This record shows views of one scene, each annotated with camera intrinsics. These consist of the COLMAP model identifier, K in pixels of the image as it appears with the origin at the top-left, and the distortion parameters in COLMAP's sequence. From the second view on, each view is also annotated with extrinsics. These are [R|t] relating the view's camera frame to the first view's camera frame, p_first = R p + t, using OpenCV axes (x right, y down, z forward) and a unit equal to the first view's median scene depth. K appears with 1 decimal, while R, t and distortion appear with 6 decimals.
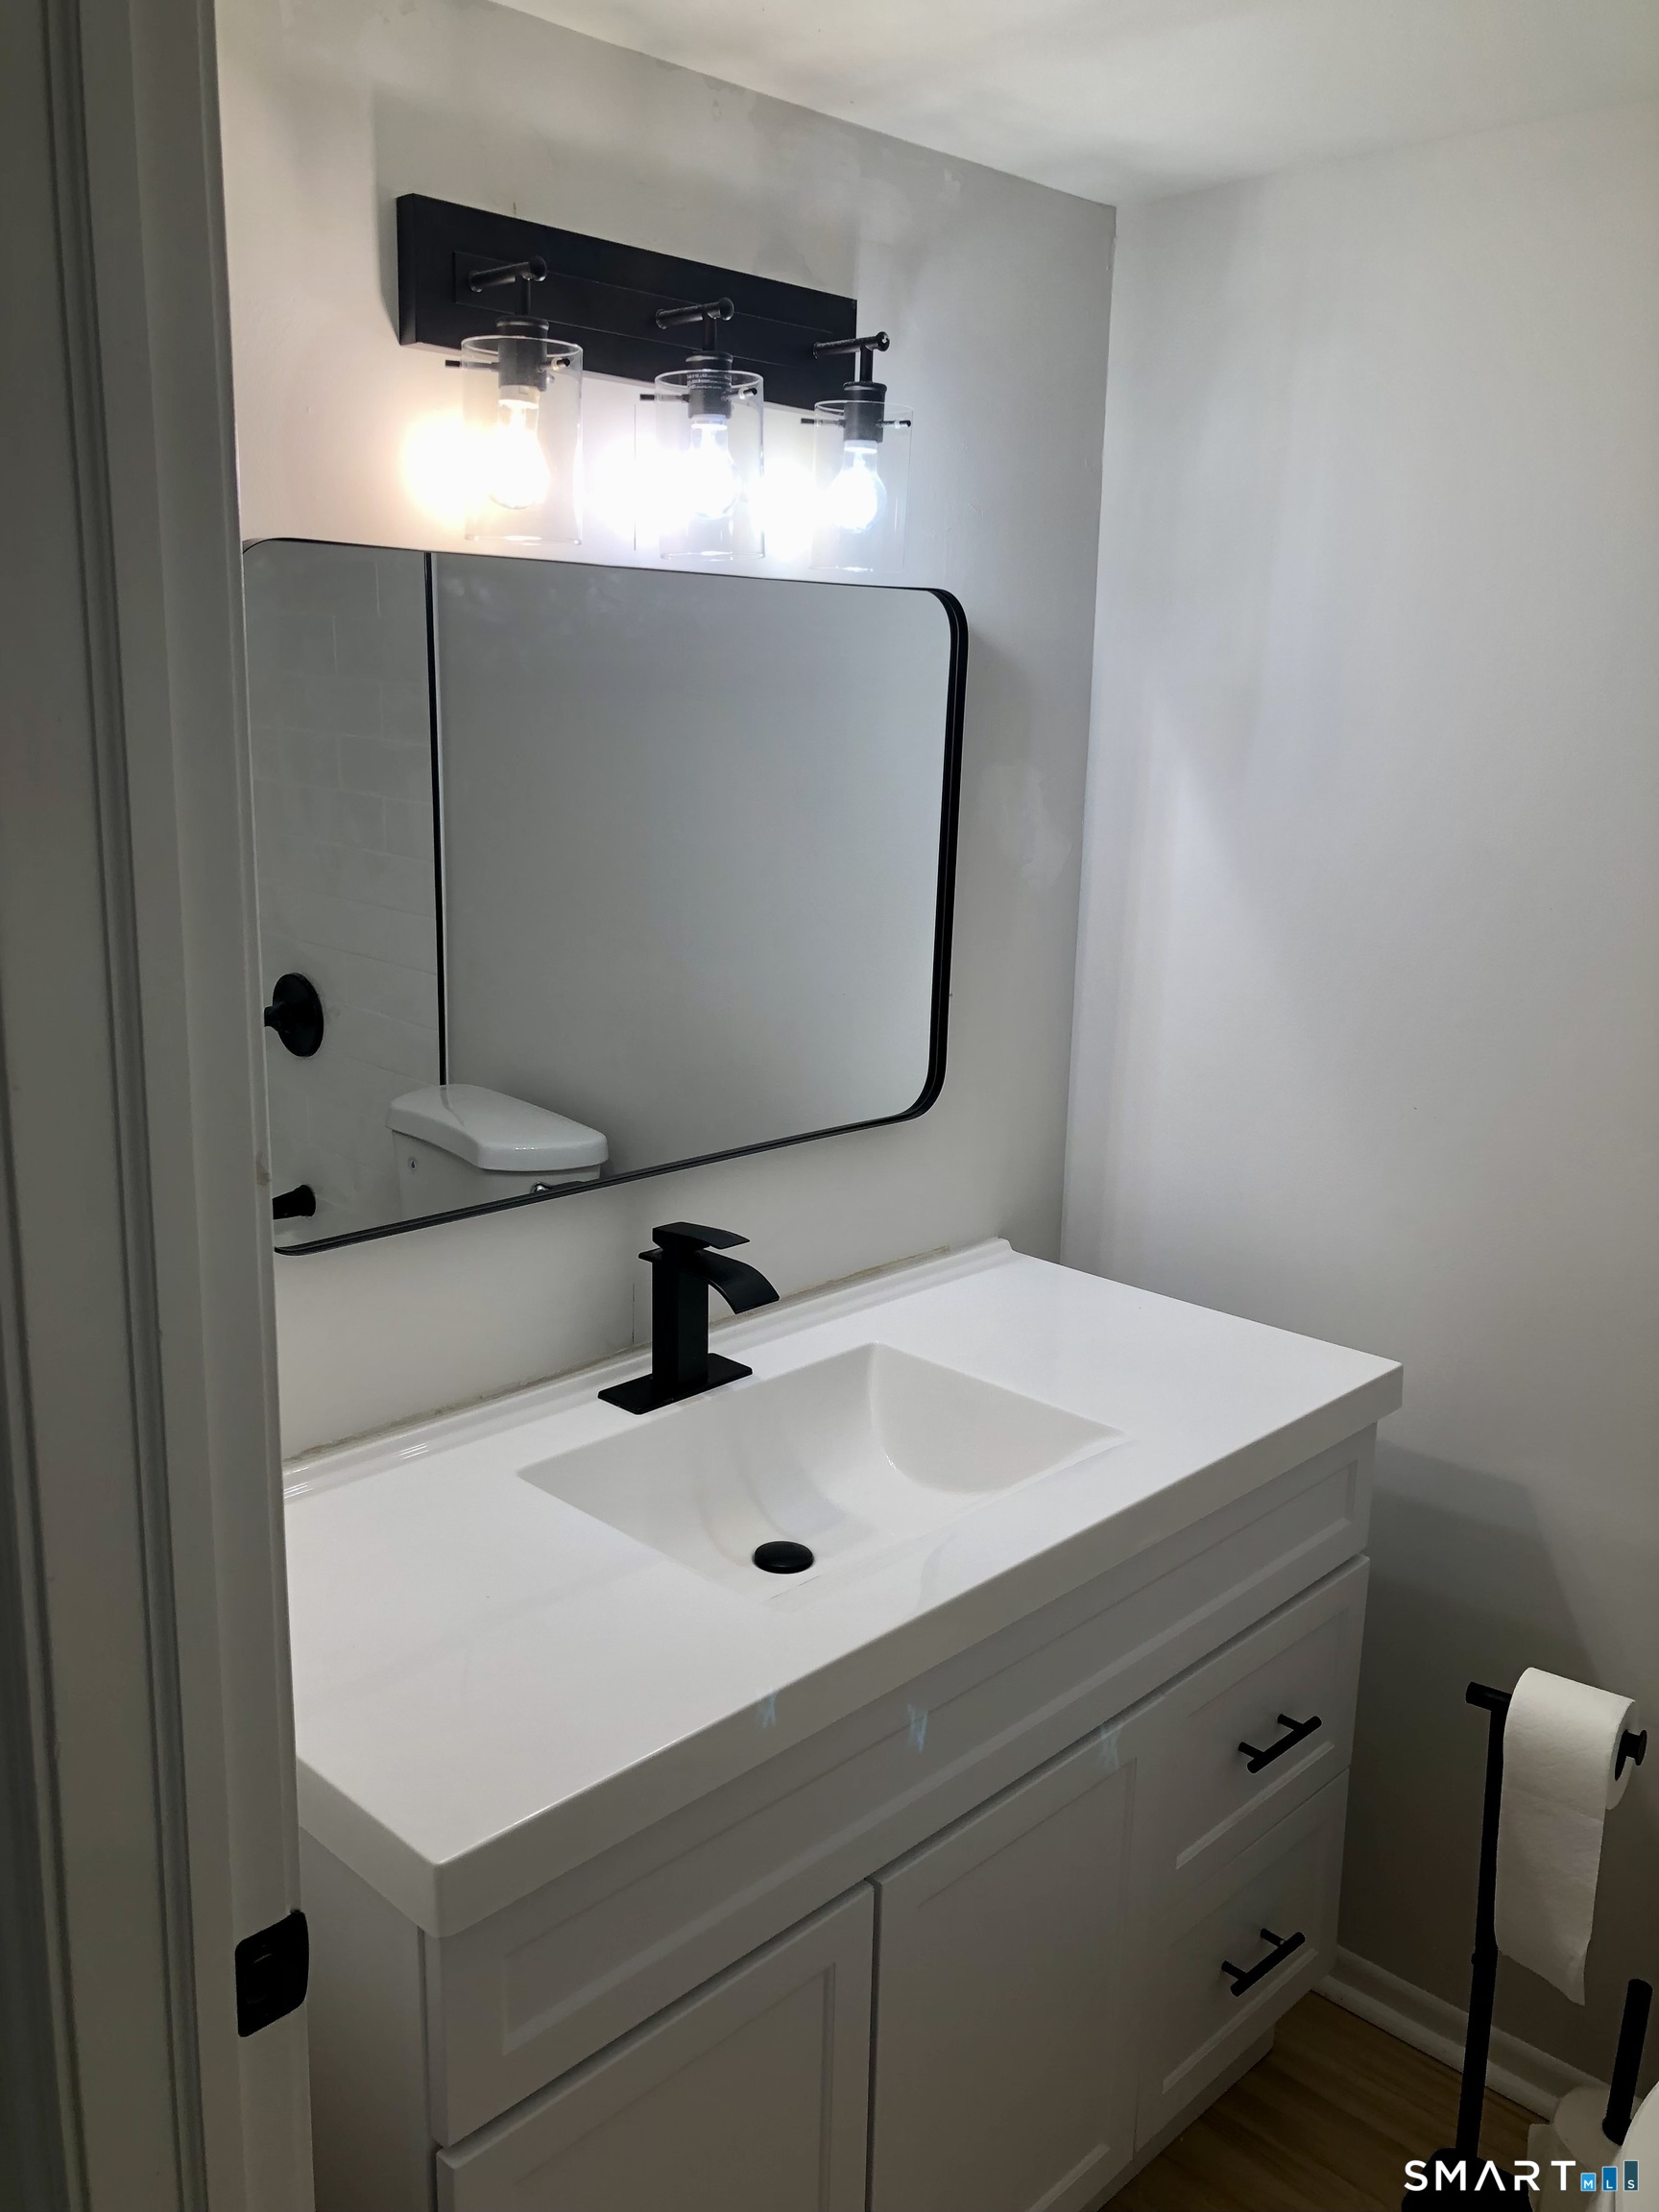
lens RADIAL K [[1826.4, 0, 827.7], [0, 1826.4, 1081.5], [0, 0, 1]] dist [0.007180, -0.000868]
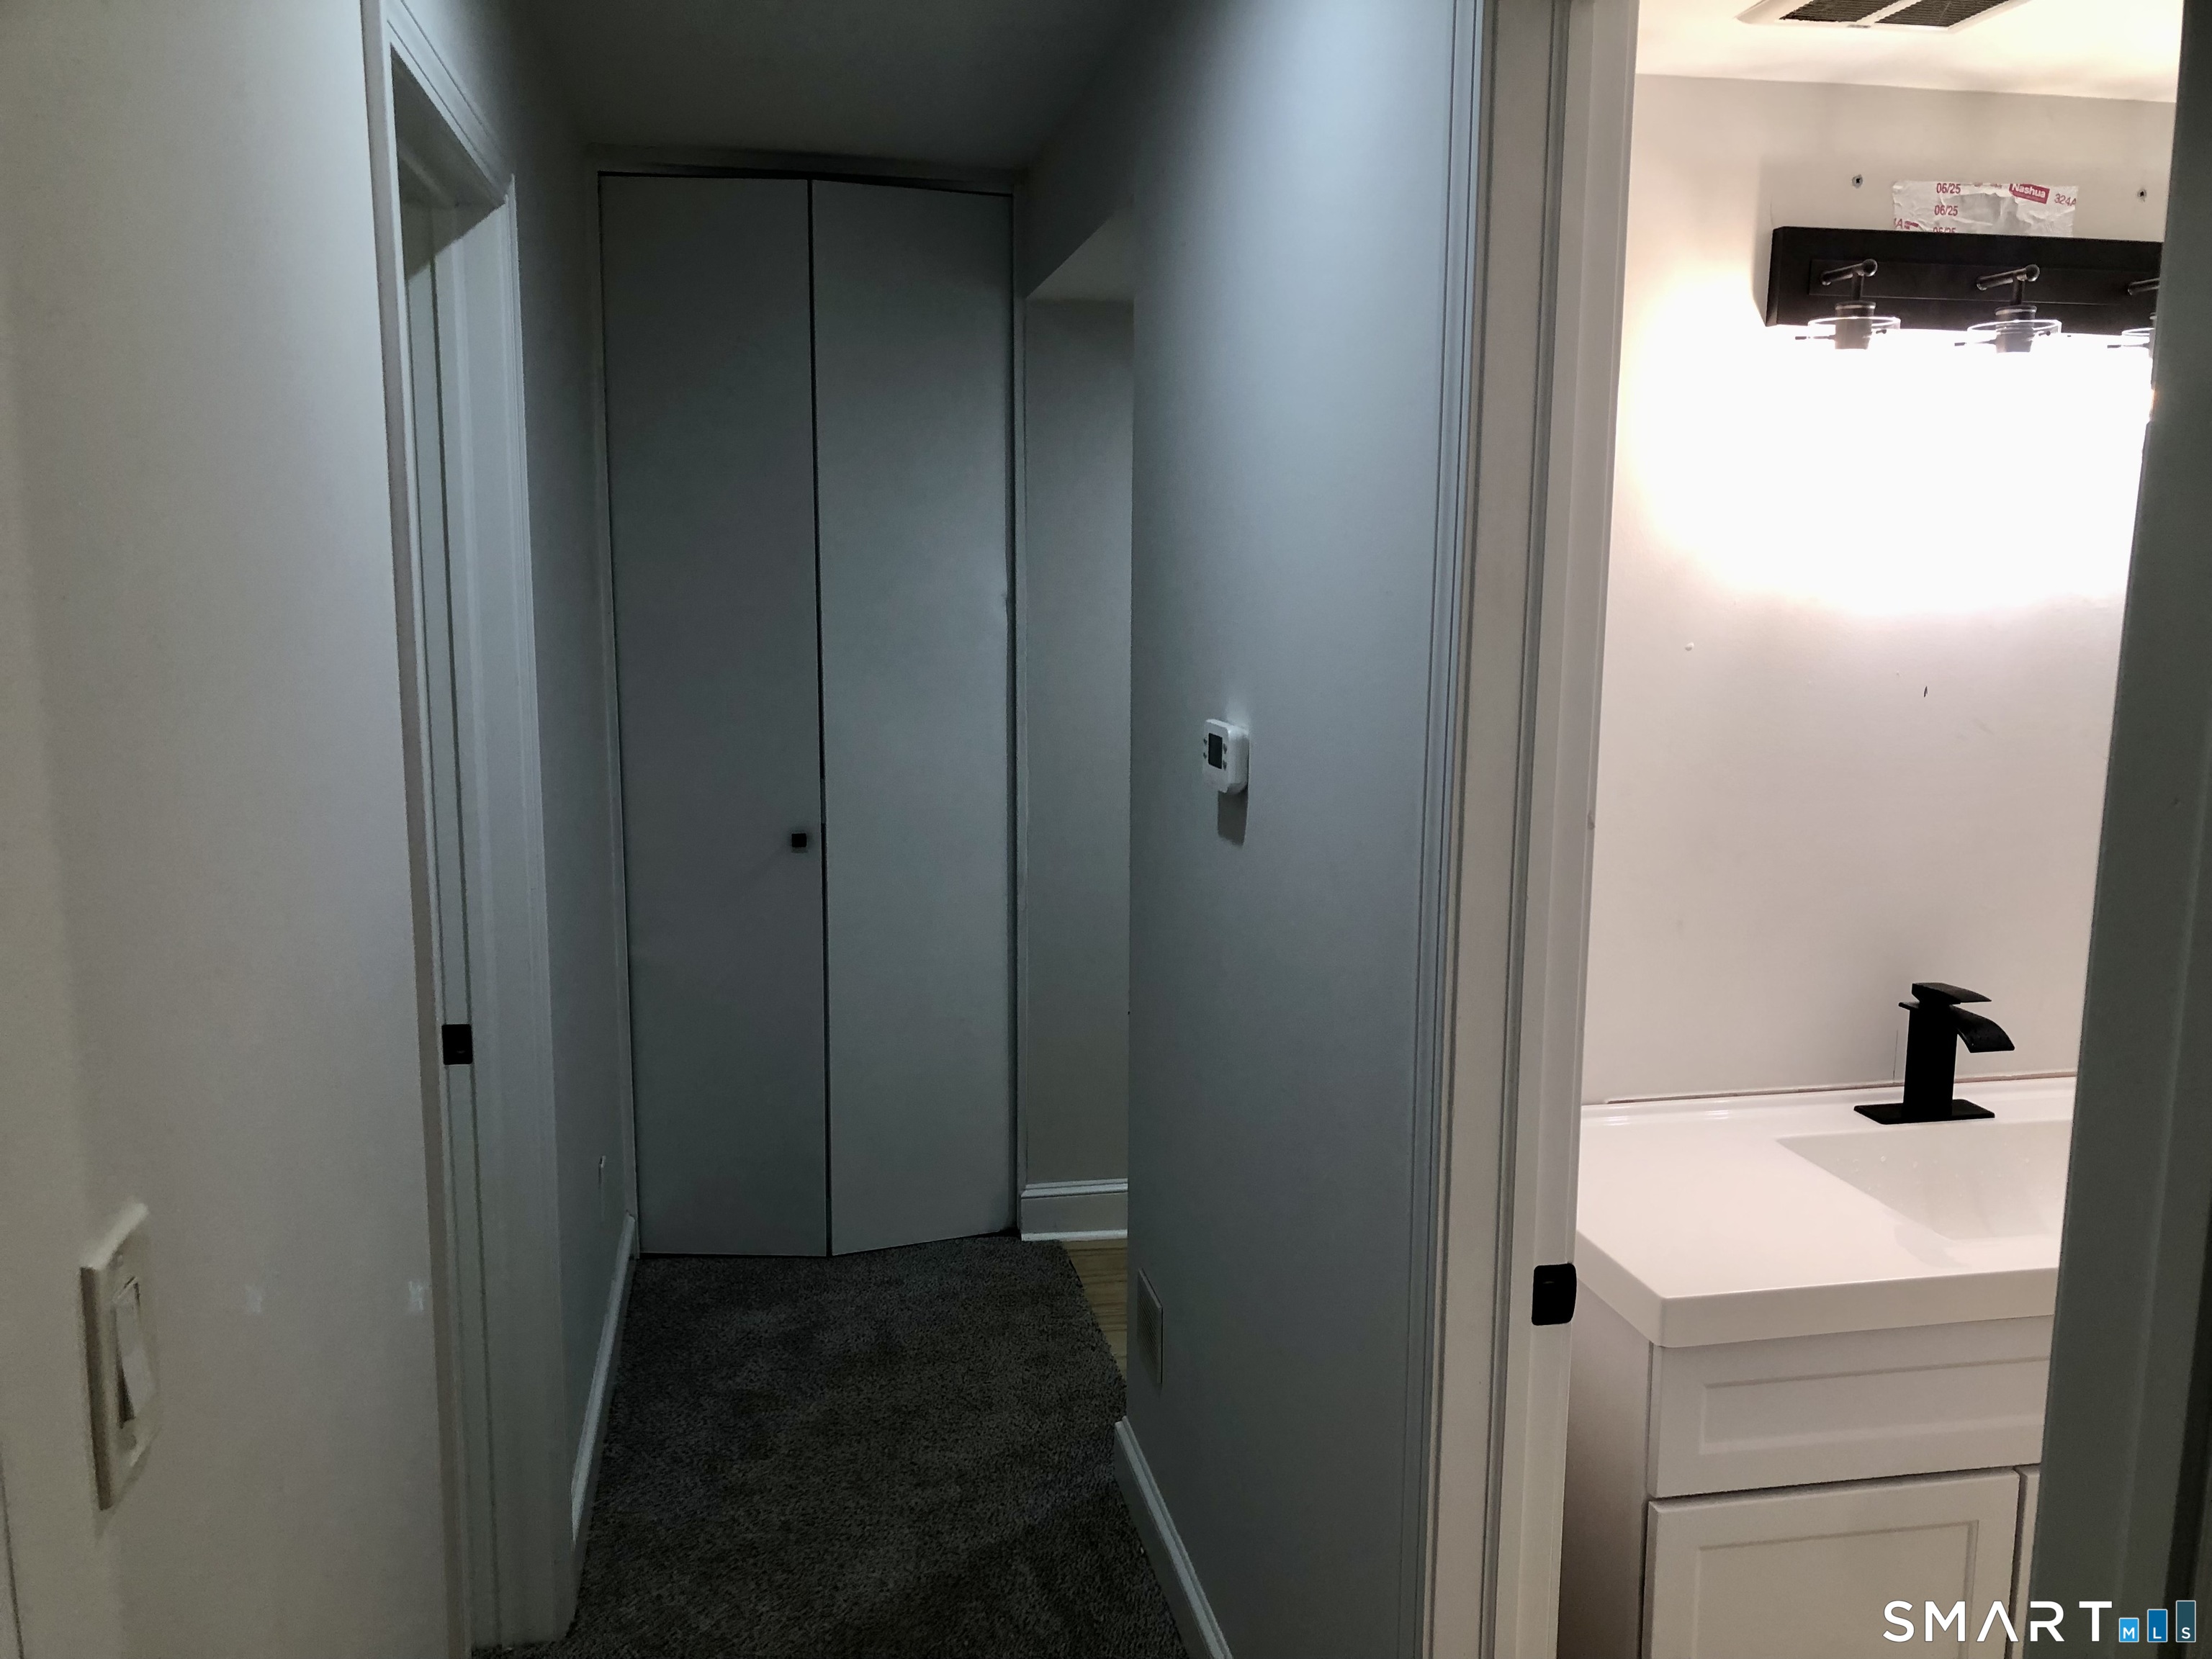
lens RADIAL K [[1822.5, 0, 1161.0], [0, 1822.5, 856.6], [0, 0, 1]] dist [0.048322, -0.001039]
pose [[0.836019, 0.076420, -0.543353, 0.155499], [-0.110147, 0.993470, -0.029748, 0.088383], [0.537531, 0.084718, 0.838977, -0.362191]]
